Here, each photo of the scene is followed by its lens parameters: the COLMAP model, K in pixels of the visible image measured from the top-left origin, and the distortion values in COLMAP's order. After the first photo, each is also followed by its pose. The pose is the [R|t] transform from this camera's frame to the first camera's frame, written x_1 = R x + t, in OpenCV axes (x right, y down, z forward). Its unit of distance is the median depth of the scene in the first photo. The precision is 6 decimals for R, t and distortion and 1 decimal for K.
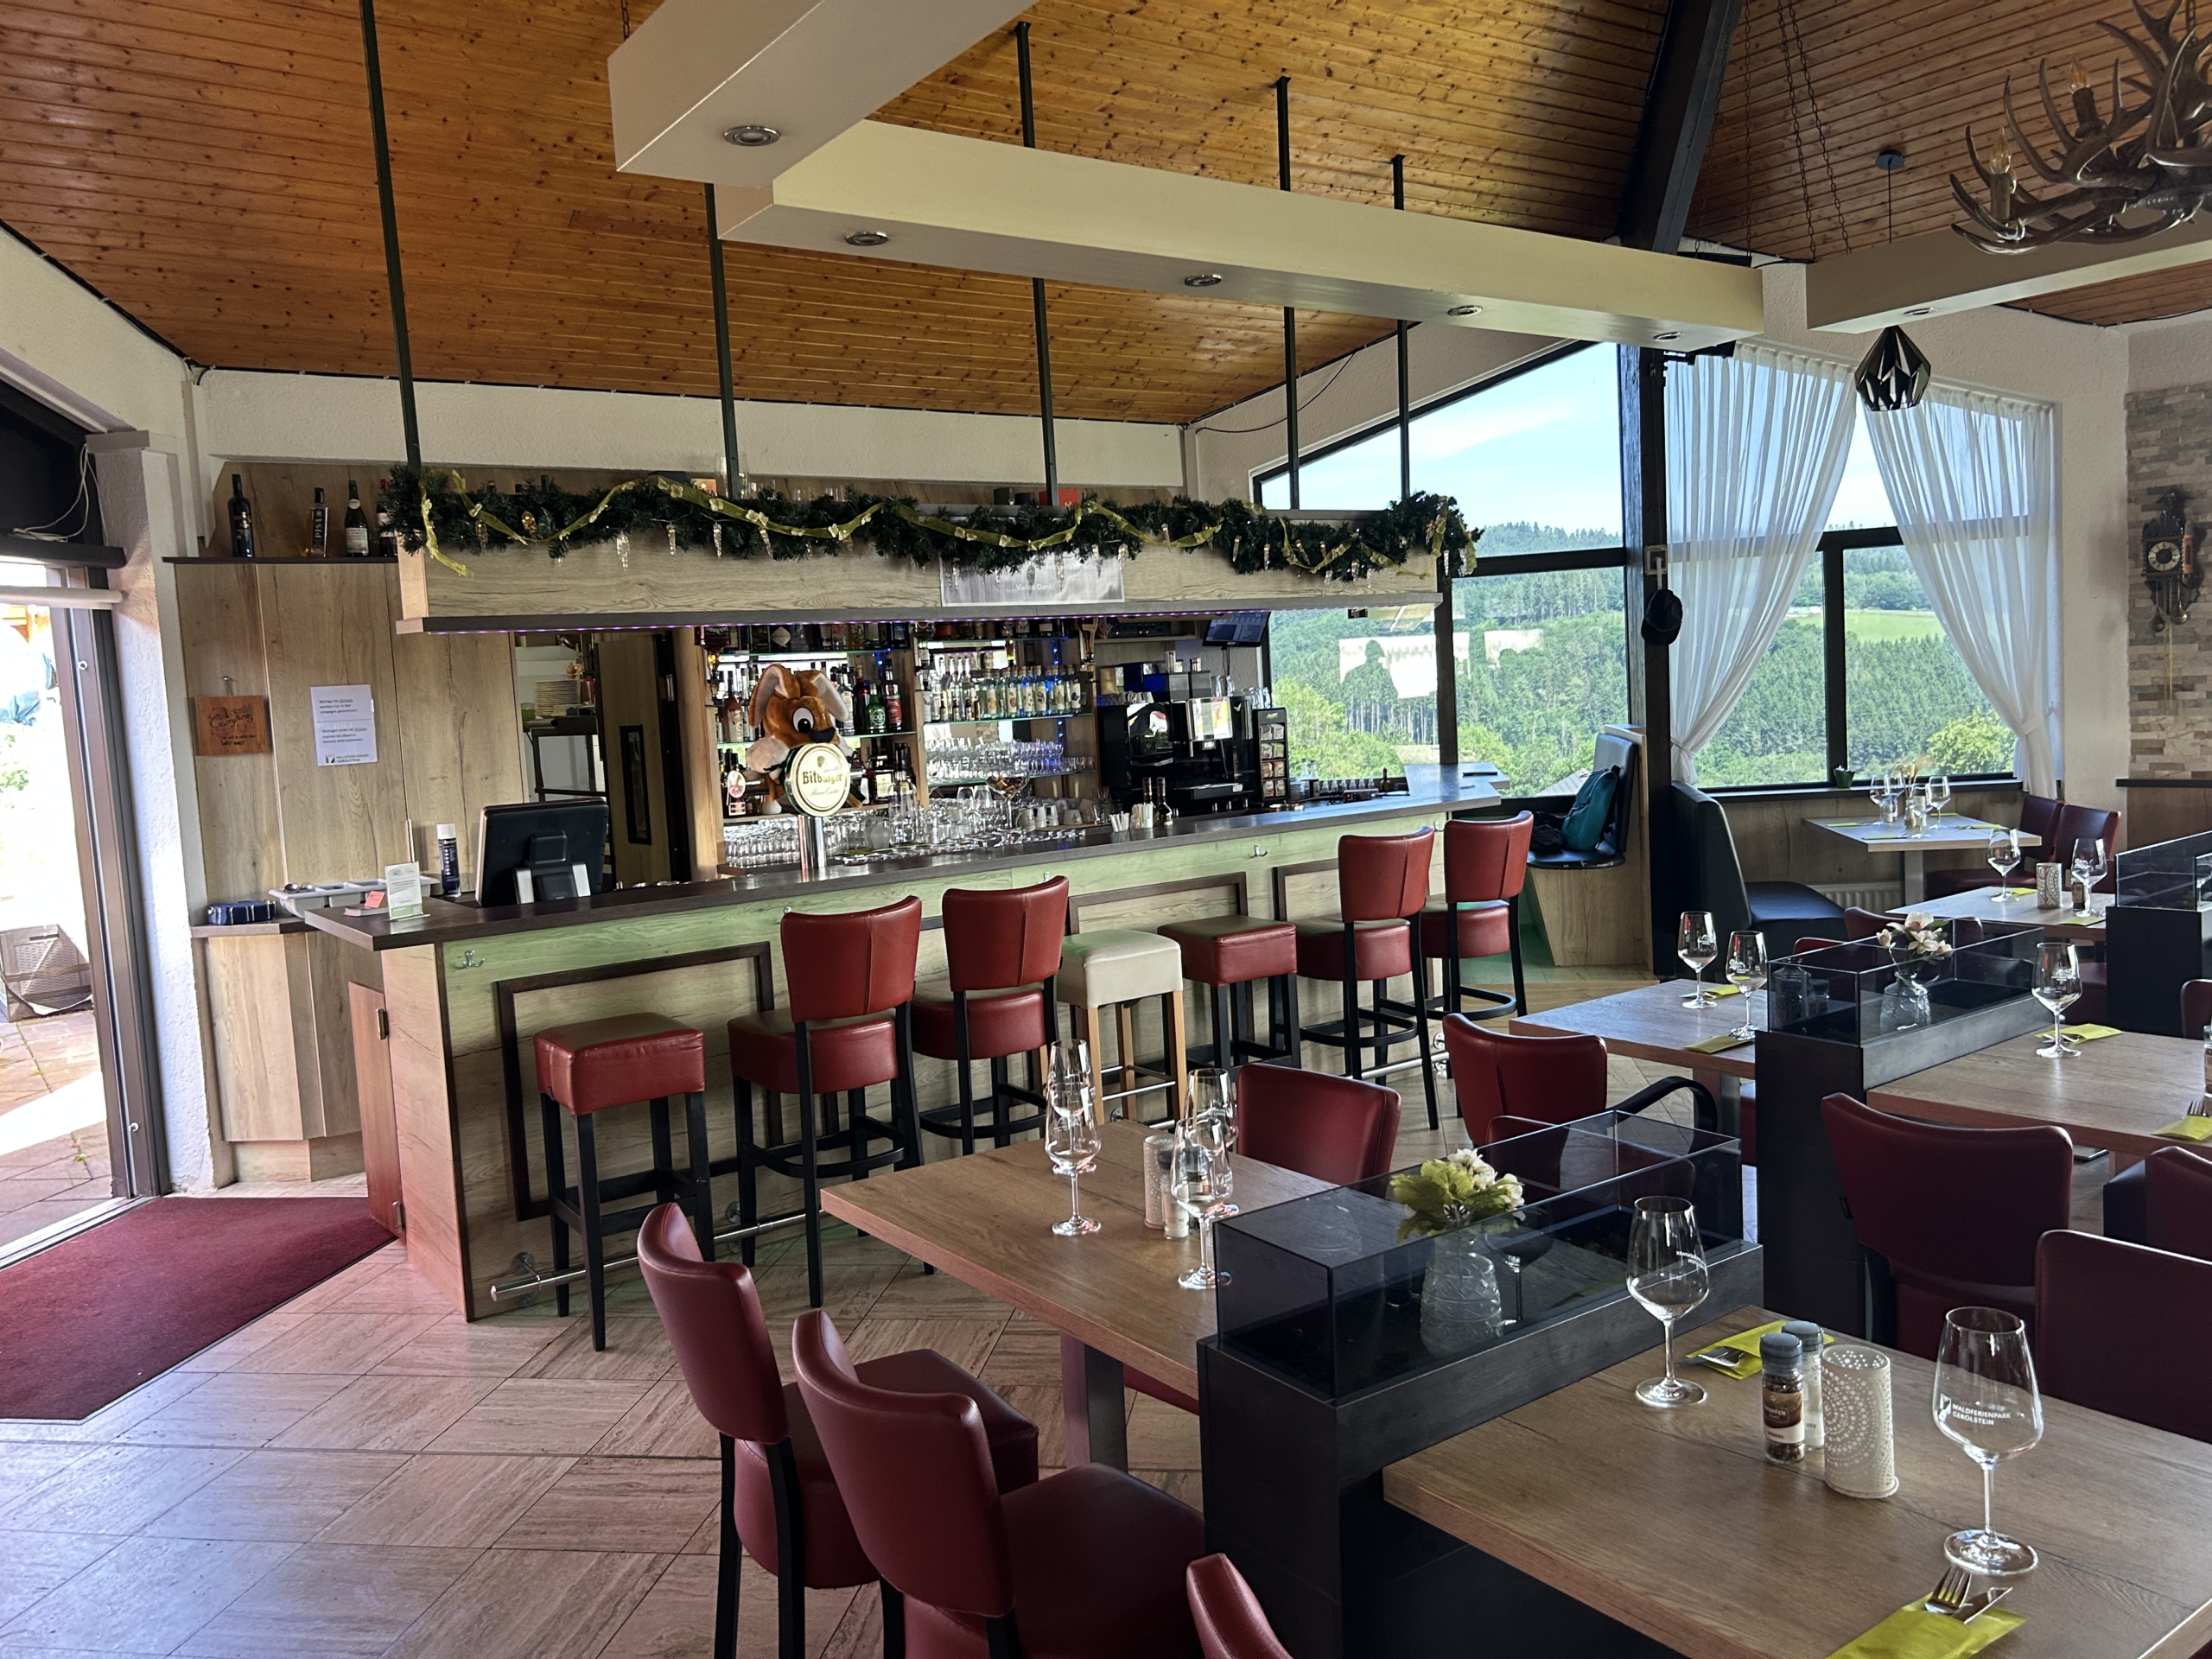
lens RADIAL K [[1634.7, 0, 1106.7], [0, 1634.7, 824.3], [0, 0, 1]] dist [0.010359, -0.026654]
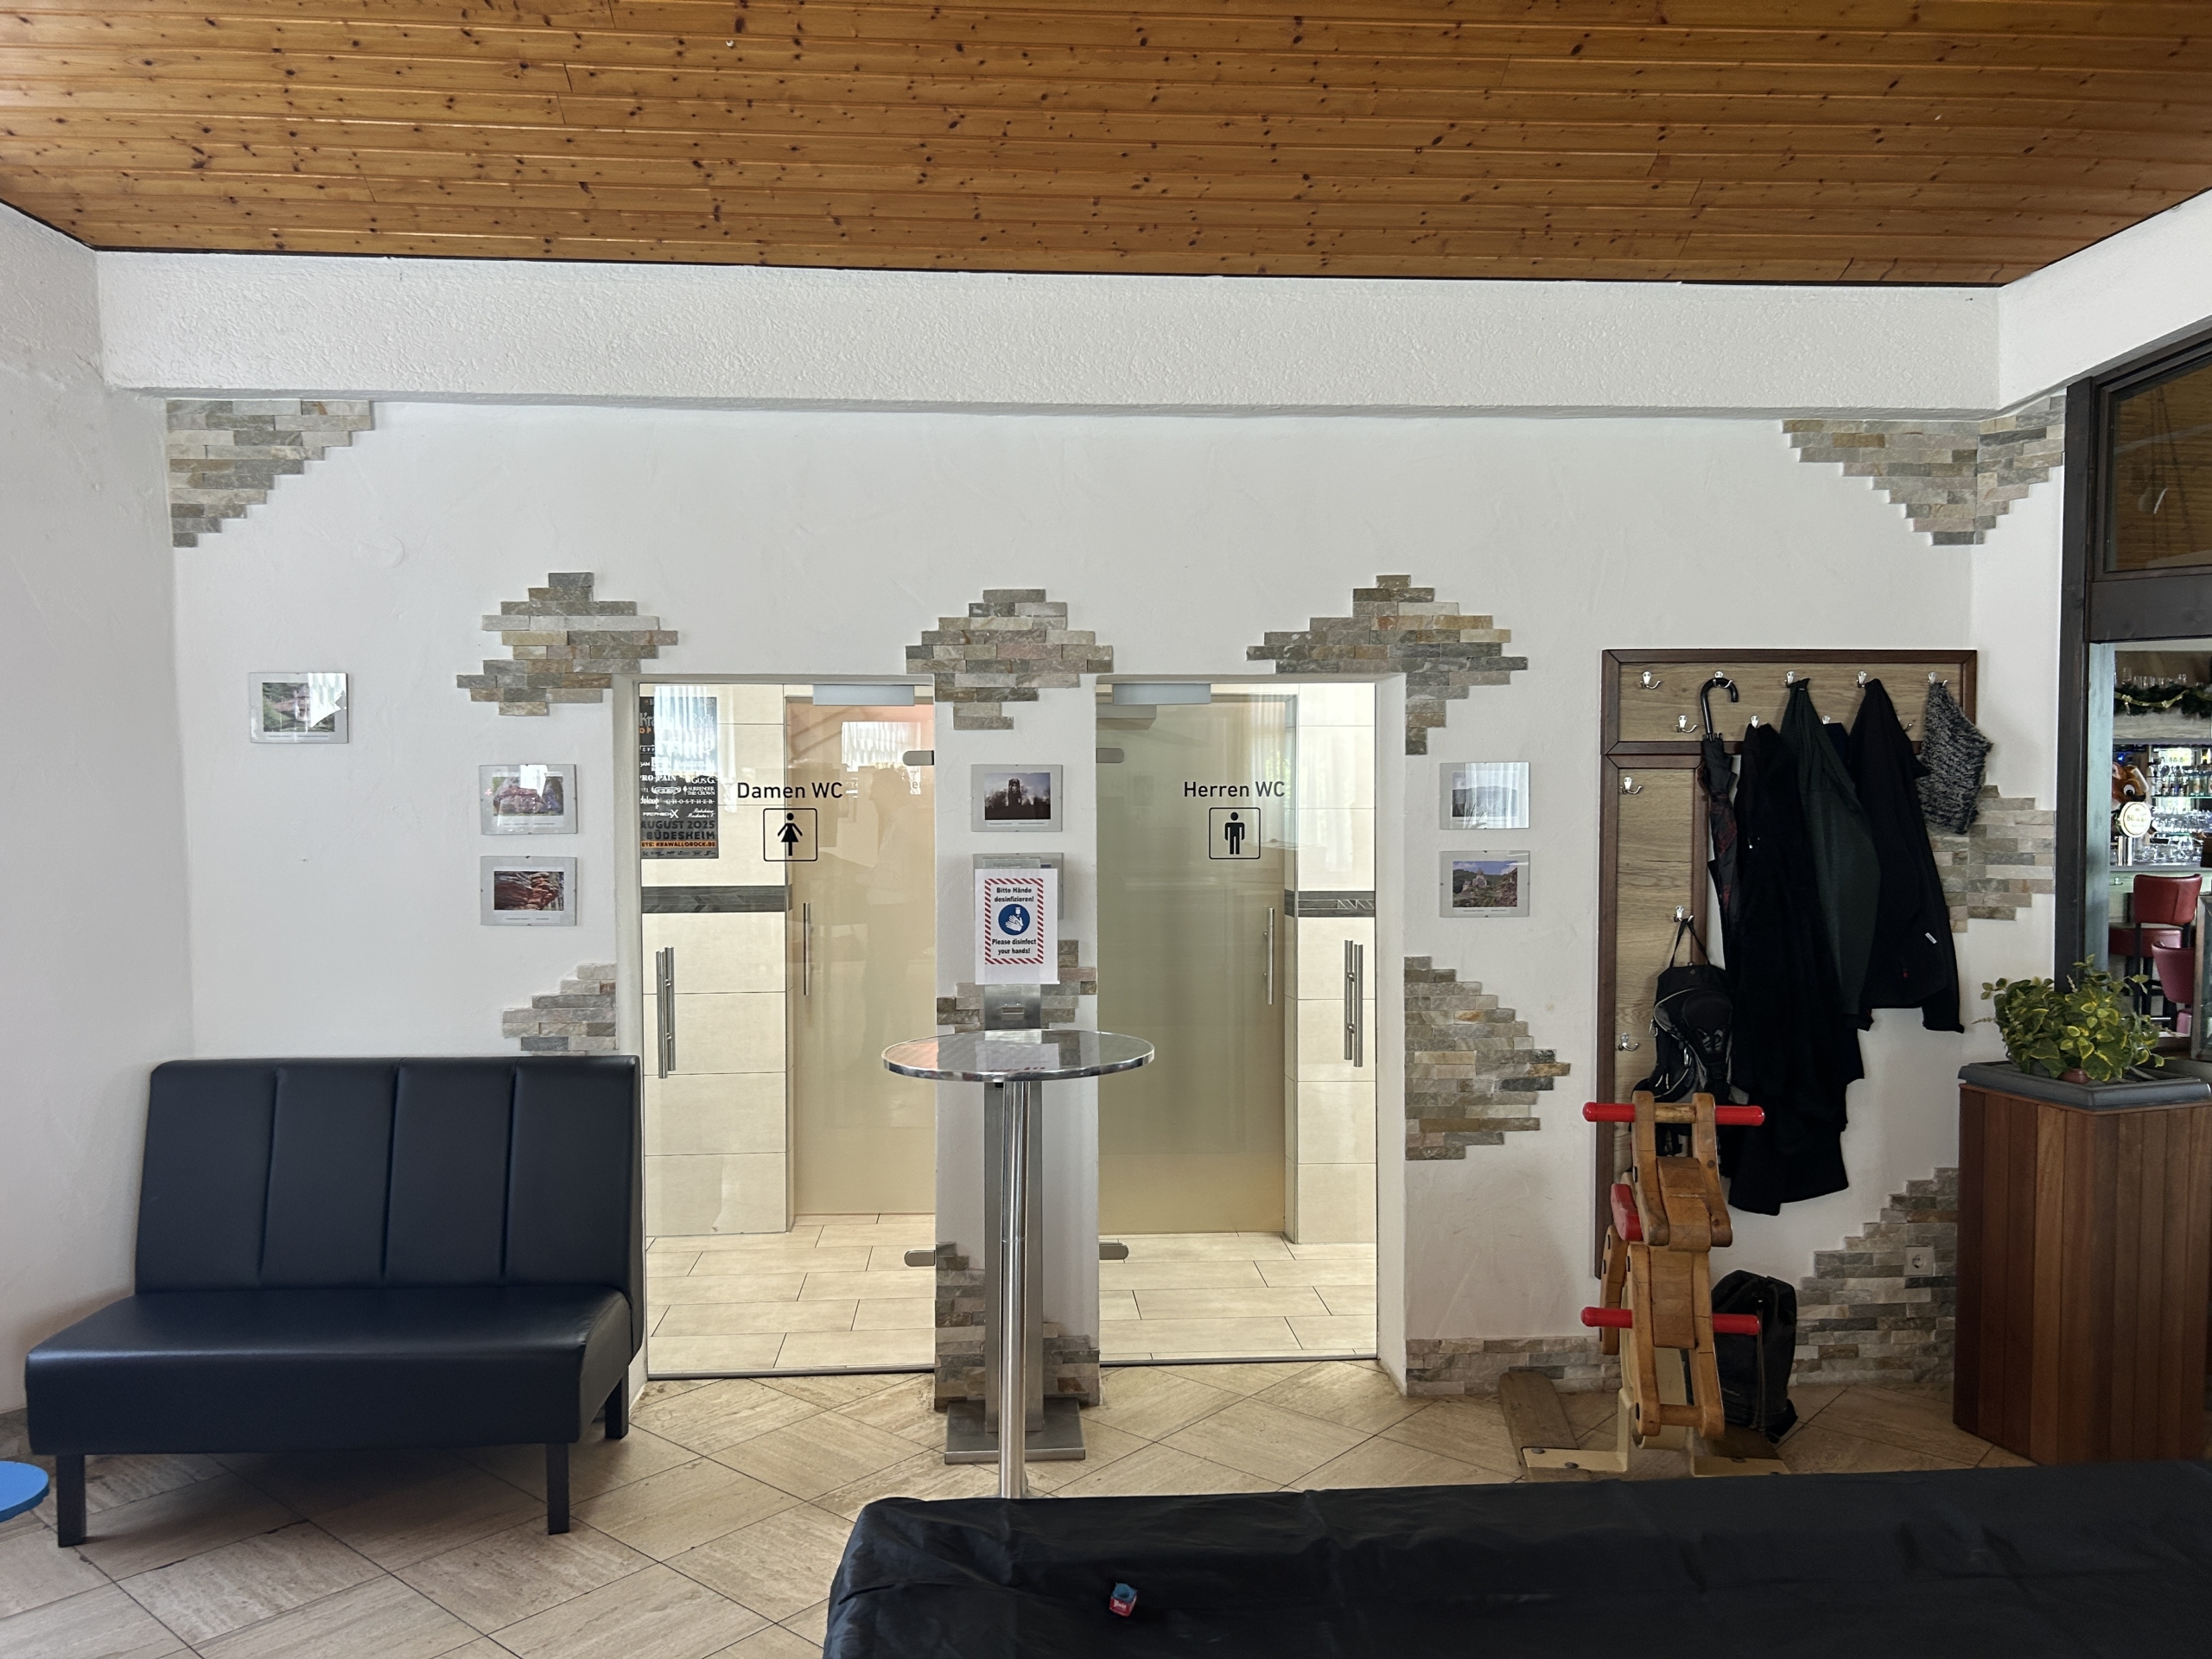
lens RADIAL K [[1634.7, 0, 1107.5], [0, 1634.7, 826.9], [0, 0, 1]] dist [0.010359, -0.026654]
pose [[0.839515, 0.072387, -0.538493, -0.056472], [-0.090171, 0.995904, -0.006703, 0.041437], [0.535802, 0.054183, 0.842603, -0.527693]]
